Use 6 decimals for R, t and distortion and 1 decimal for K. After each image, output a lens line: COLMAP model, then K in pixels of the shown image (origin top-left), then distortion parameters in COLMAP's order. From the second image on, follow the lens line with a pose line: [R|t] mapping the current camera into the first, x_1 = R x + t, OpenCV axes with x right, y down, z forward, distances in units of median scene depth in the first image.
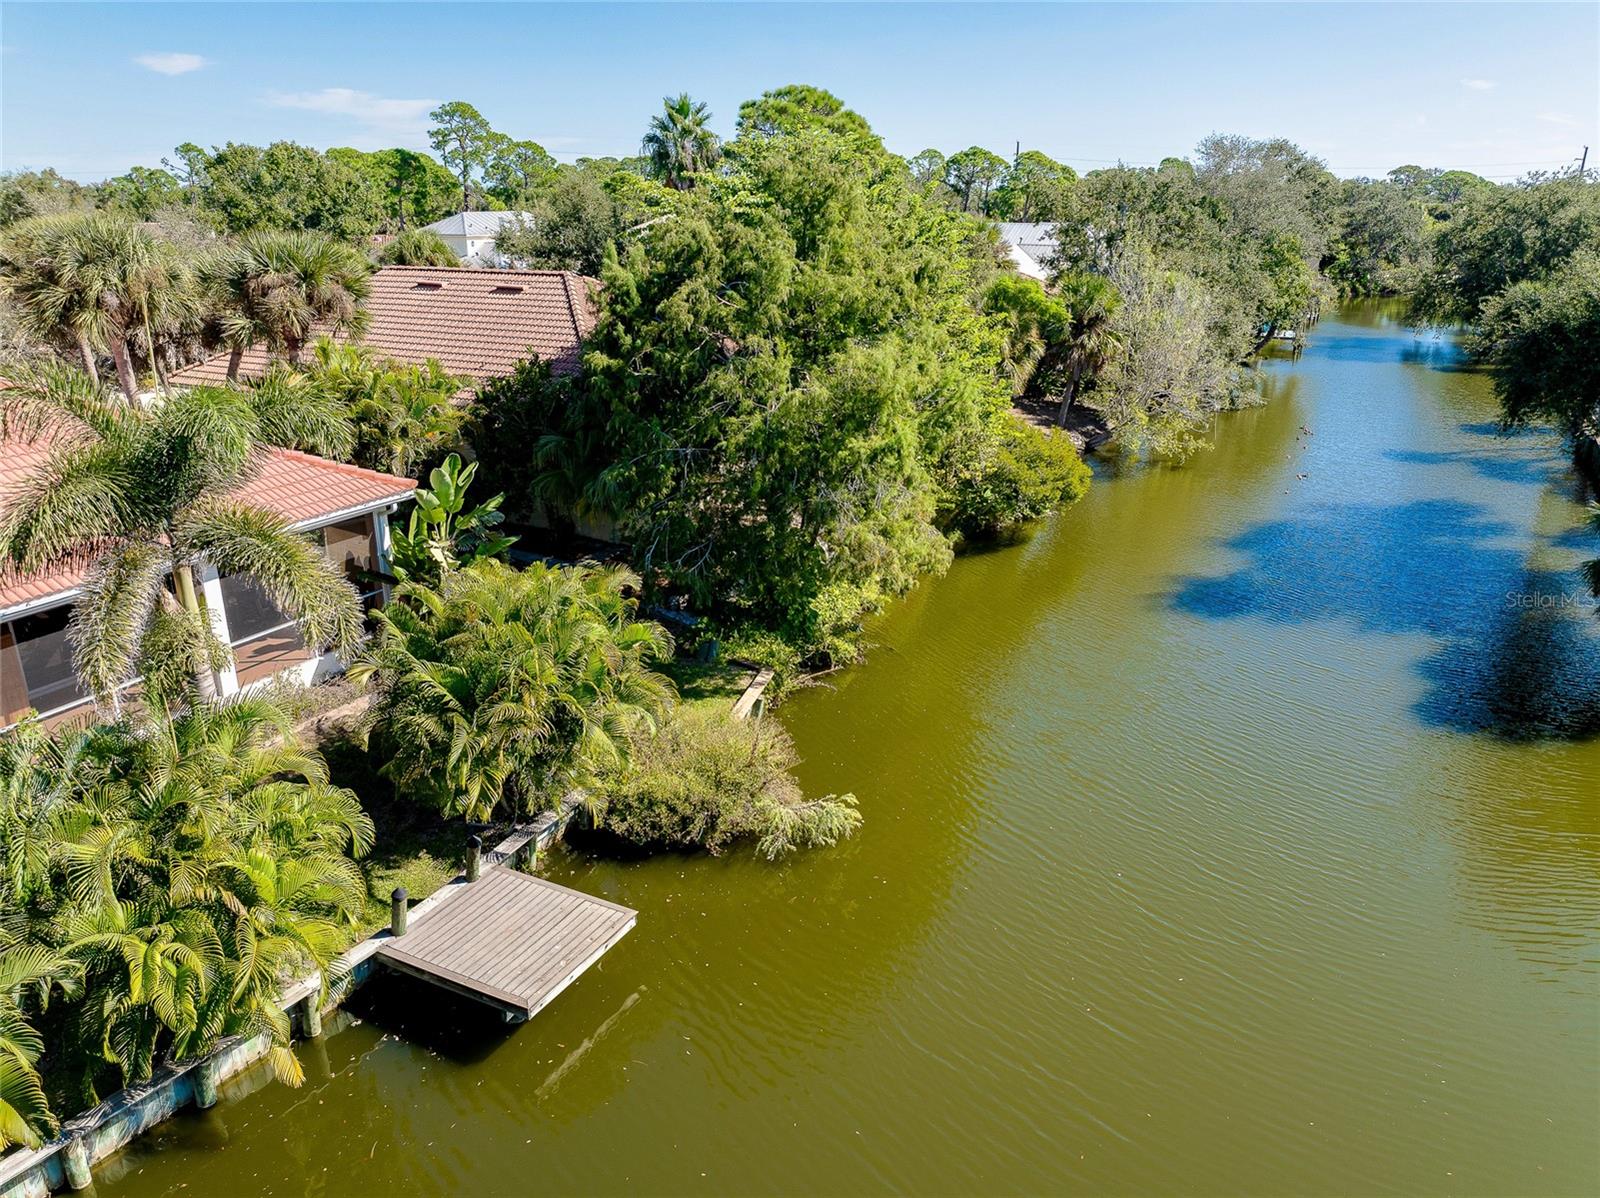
lens RADIAL K [[1126.2, 0, 804.2], [0, 1126.2, 596.1], [0, 0, 1]] dist [-0.043200, 0.016171]
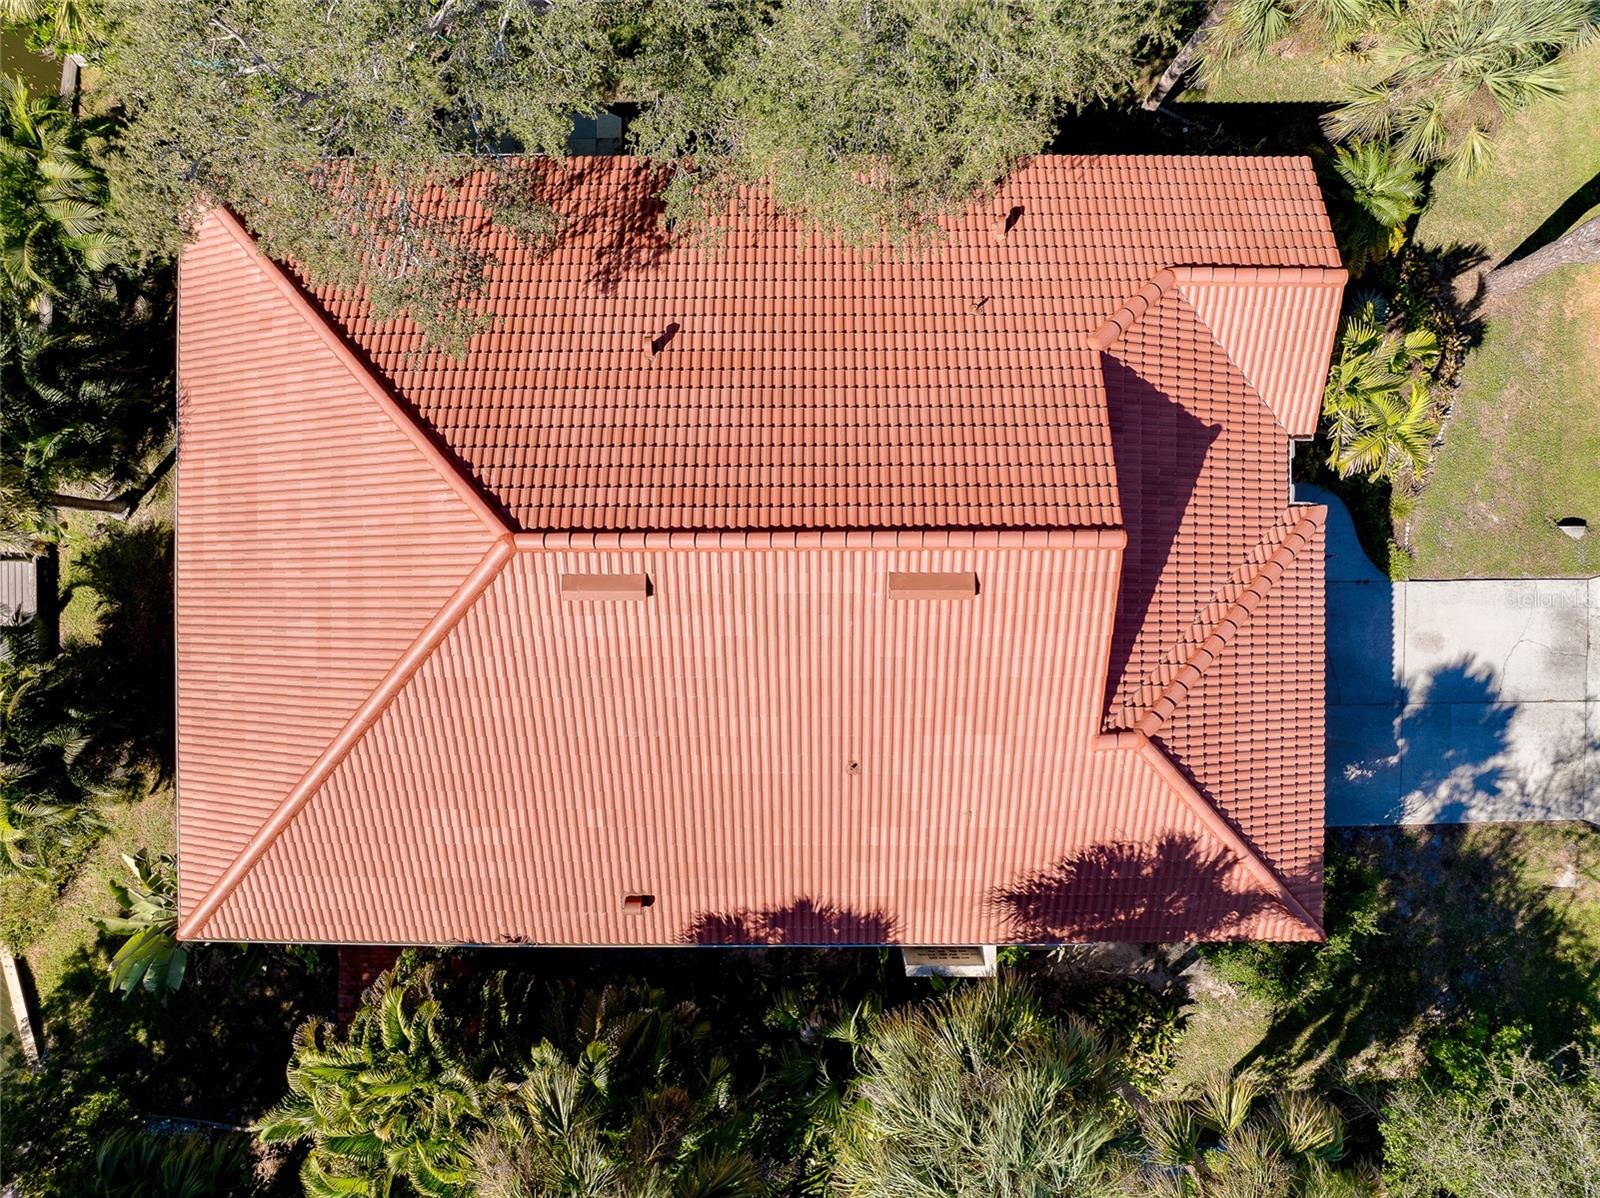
lens RADIAL K [[1126.2, 0, 801.3], [0, 1126.2, 593.8], [0, 0, 1]] dist [-0.043200, 0.016171]
pose [[-0.875066, 0.483969, 0.005850, -0.830850], [-0.154363, -0.290521, 0.944336, -0.831429], [0.458728, 0.825453, 0.328932, 0.692838]]
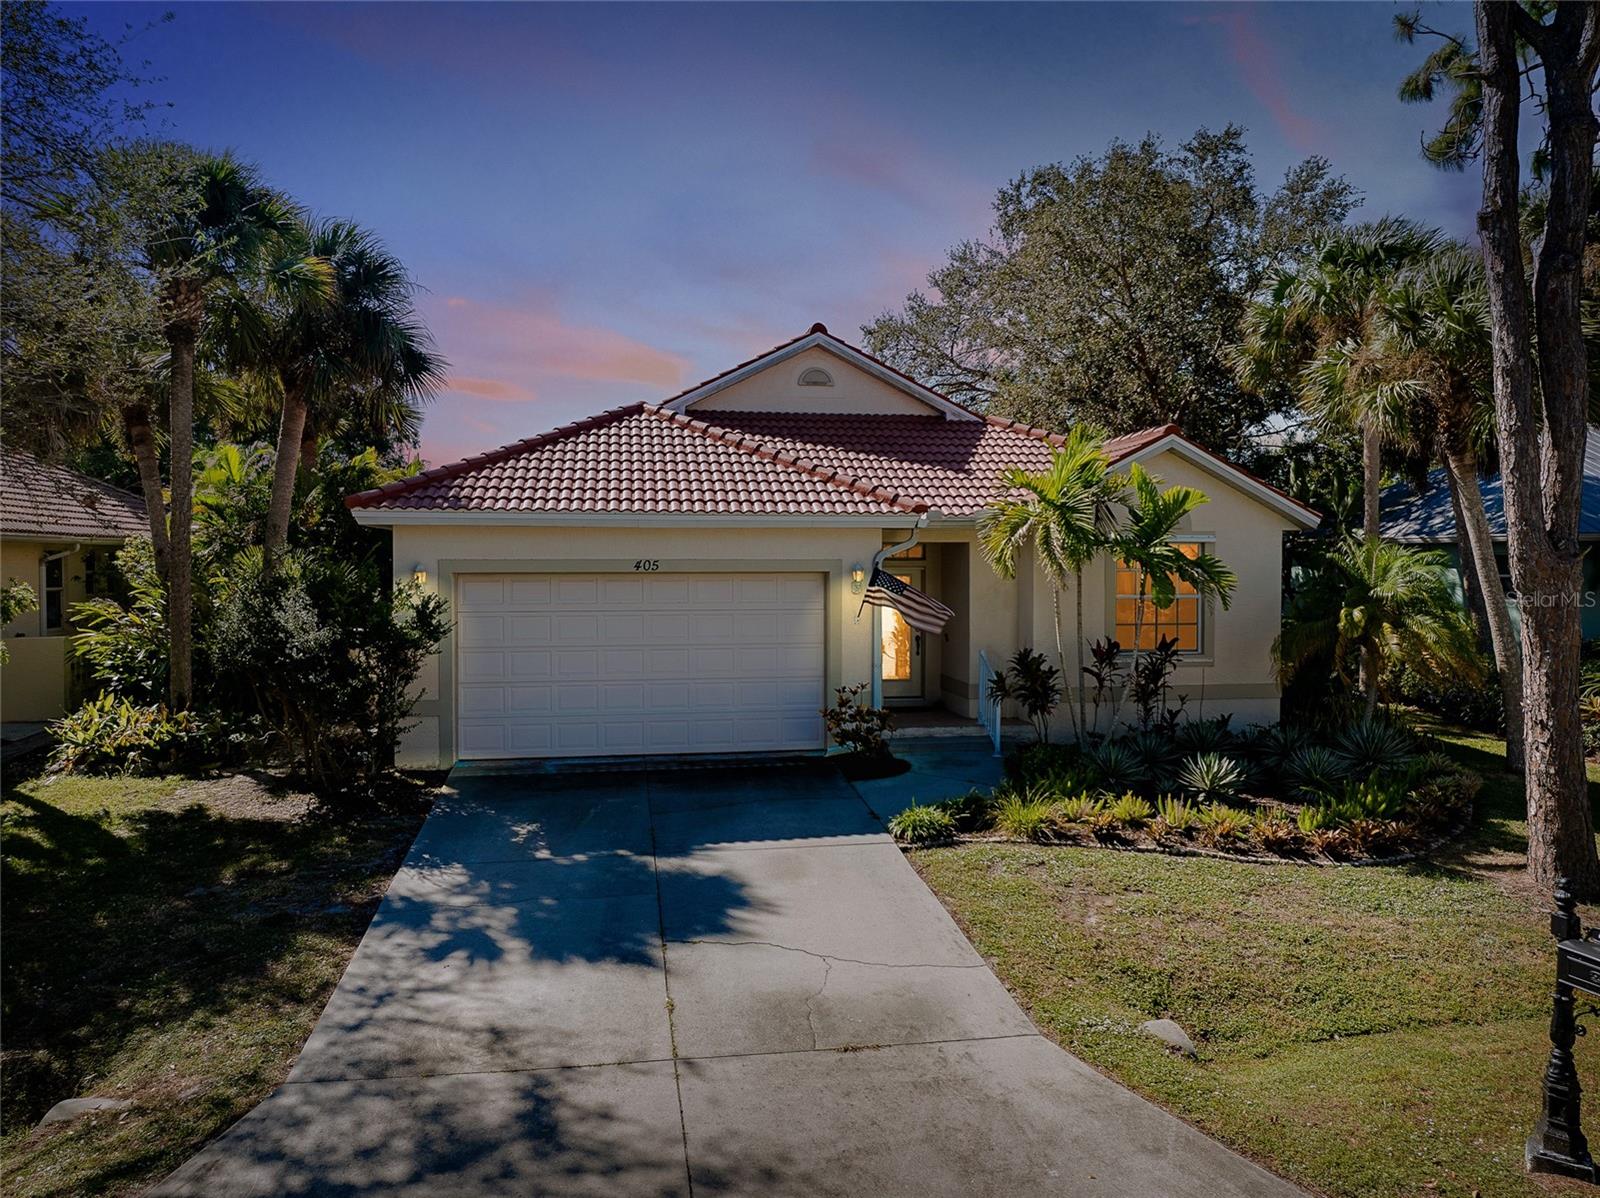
lens RADIAL K [[1126.2, 0, 797.2], [0, 1126.2, 589.2], [0, 0, 1]] dist [-0.043200, 0.016171]
pose [[-0.614922, -0.019942, 0.788336, -1.616494], [0.266563, 0.935579, 0.231593, -0.255023], [-0.742170, 0.352553, -0.569992, 1.483967]]
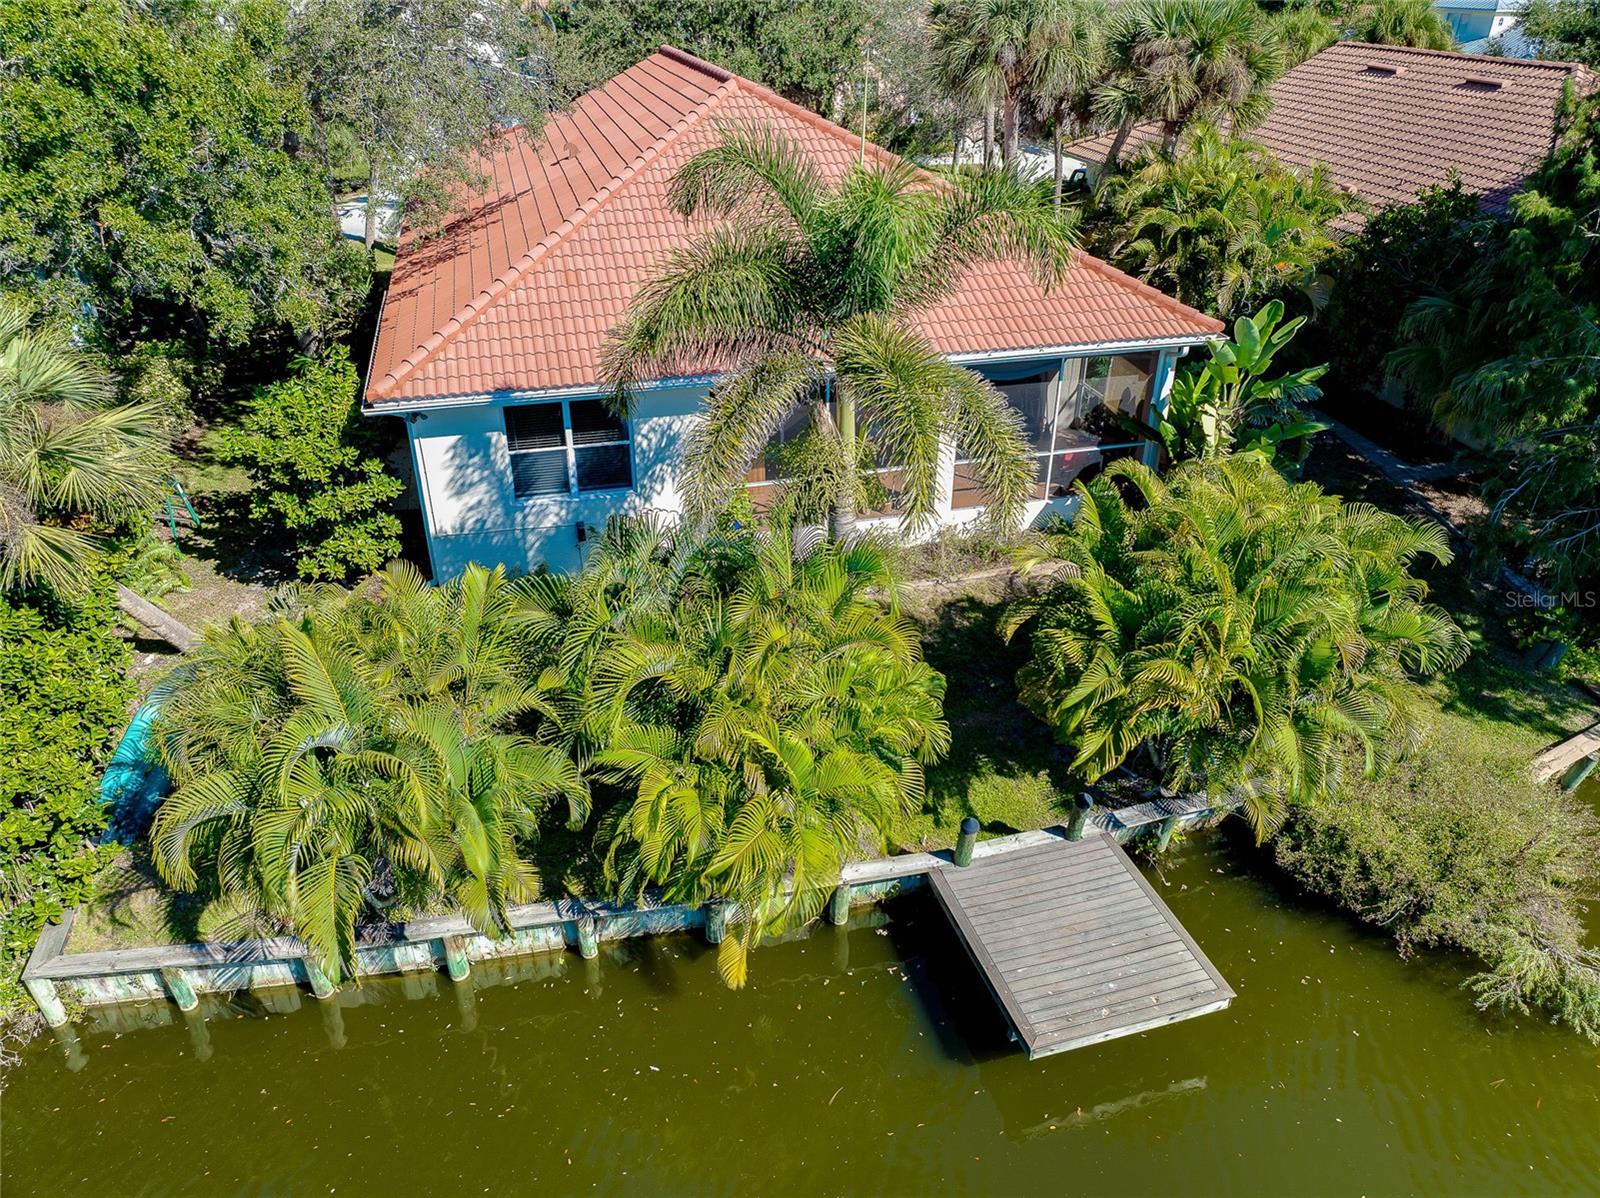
lens RADIAL K [[1126.2, 0, 810.6], [0, 1126.2, 596.8], [0, 0, 1]] dist [-0.043200, 0.016171]
pose [[0.697685, 0.360438, -0.619129, 0.009576], [-0.245615, 0.932183, 0.265909, -0.058301], [0.672985, -0.033453, 0.738899, 0.200019]]
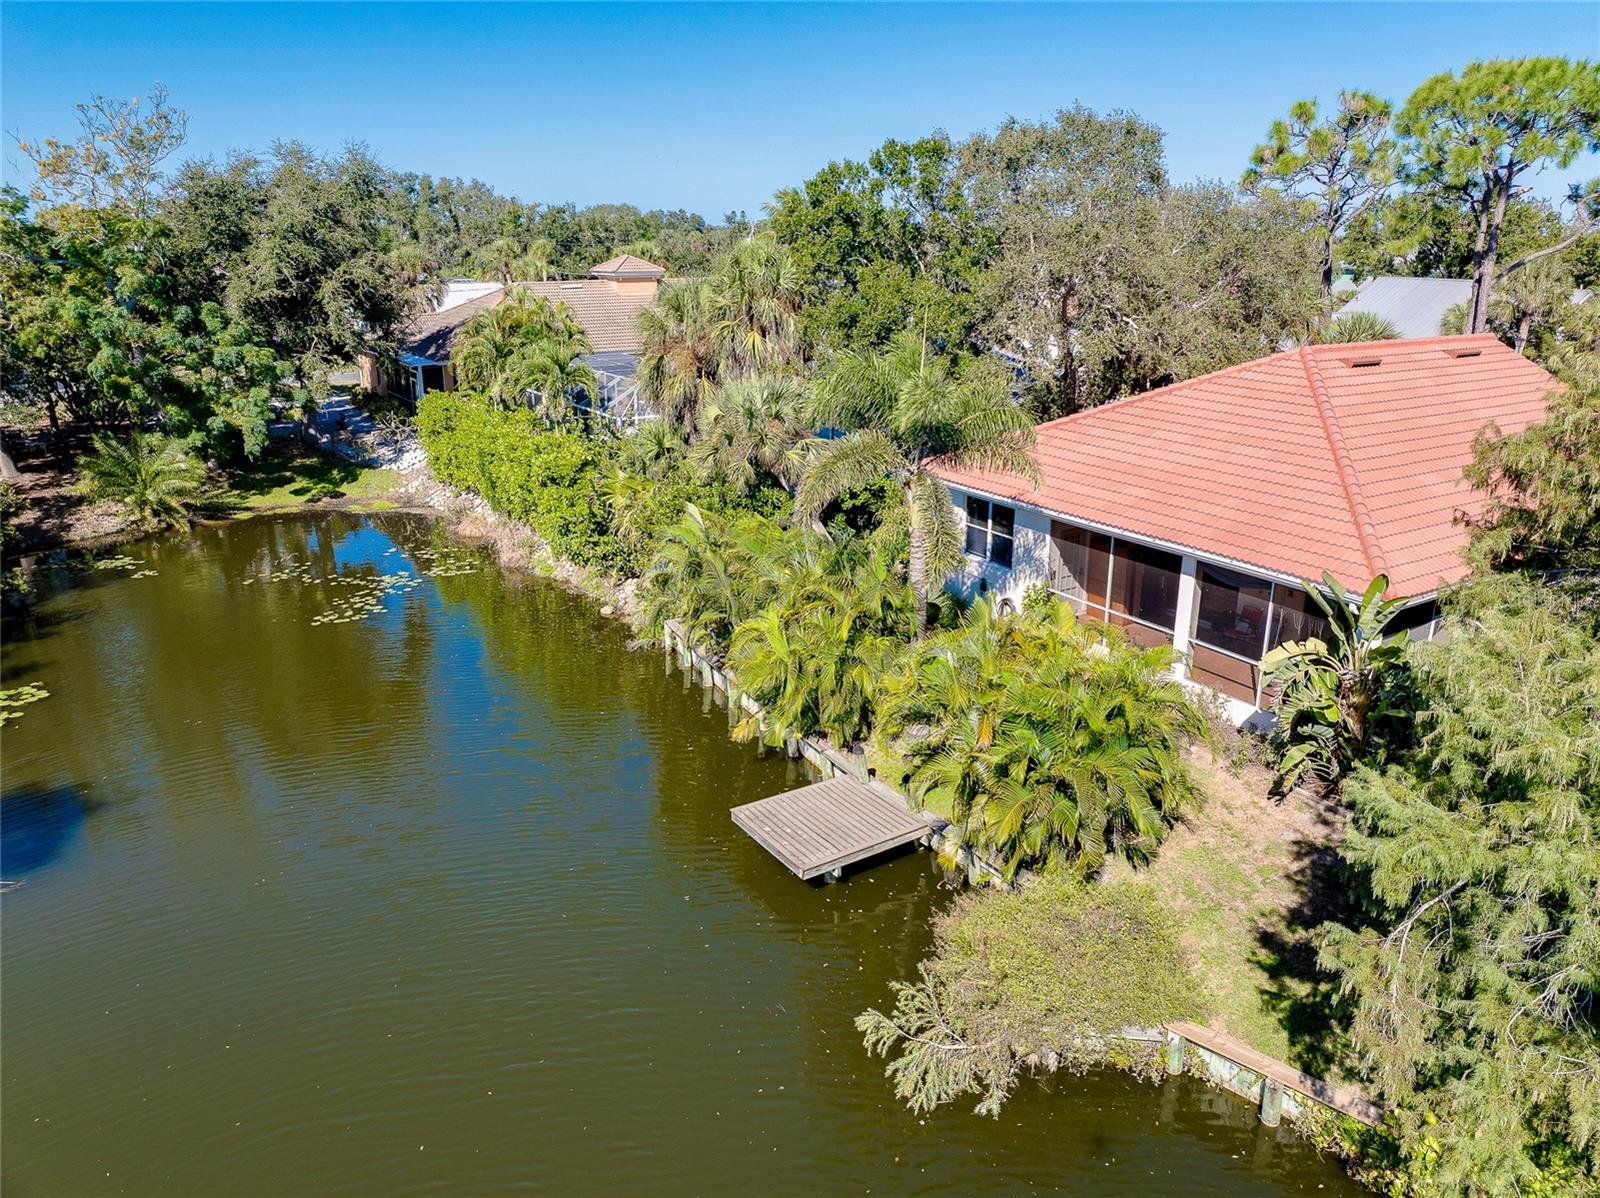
lens RADIAL K [[1126.2, 0, 802.6], [0, 1126.2, 601.0], [0, 0, 1]] dist [-0.043200, 0.016171]
pose [[-0.481465, 0.268907, -0.834195, 0.501466], [-0.295818, 0.846066, 0.443468, -0.312109], [0.825035, 0.460284, -0.327804, 0.865187]]
